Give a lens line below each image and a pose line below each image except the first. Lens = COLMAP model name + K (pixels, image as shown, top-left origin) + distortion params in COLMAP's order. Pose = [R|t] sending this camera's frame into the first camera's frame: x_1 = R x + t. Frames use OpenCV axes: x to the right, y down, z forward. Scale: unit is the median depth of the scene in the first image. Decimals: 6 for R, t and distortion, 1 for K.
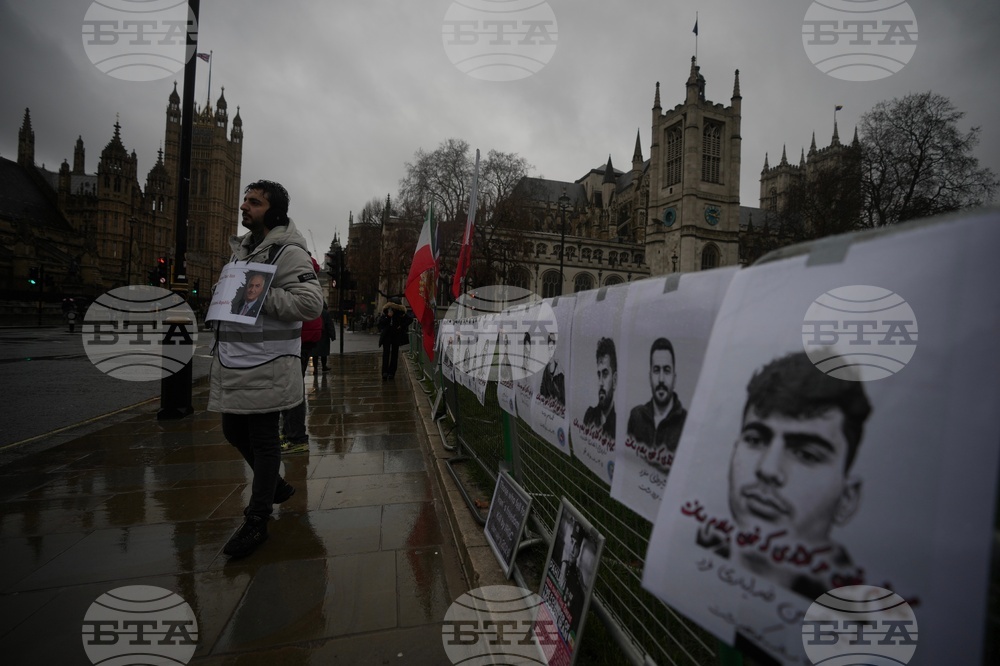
lens RADIAL K [[2920.4, 0, 500.0], [0, 2920.4, 333.0], [0, 0, 1]] dist [-0.009500, -0.034430]
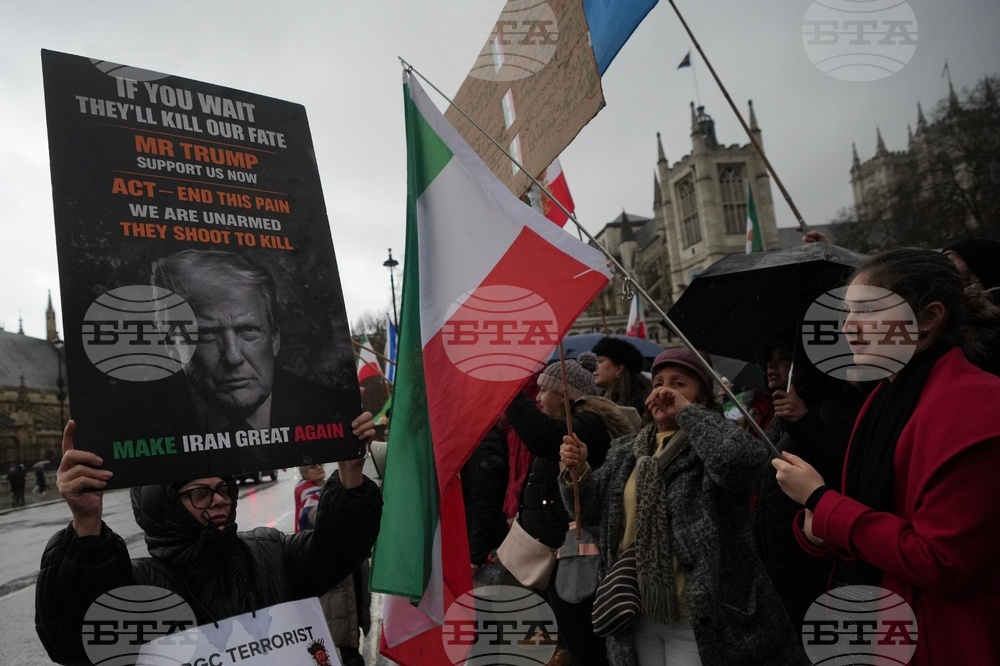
lens RADIAL K [[2920.4, 0, 500.0], [0, 2920.4, 333.0], [0, 0, 1]] dist [-0.009500, -0.034430]
pose [[0.989915, -0.141660, -0.001078, -0.000623], [0.141519, 0.989217, -0.037703, -0.000140], [0.006407, 0.037170, 0.999288, 0.137468]]
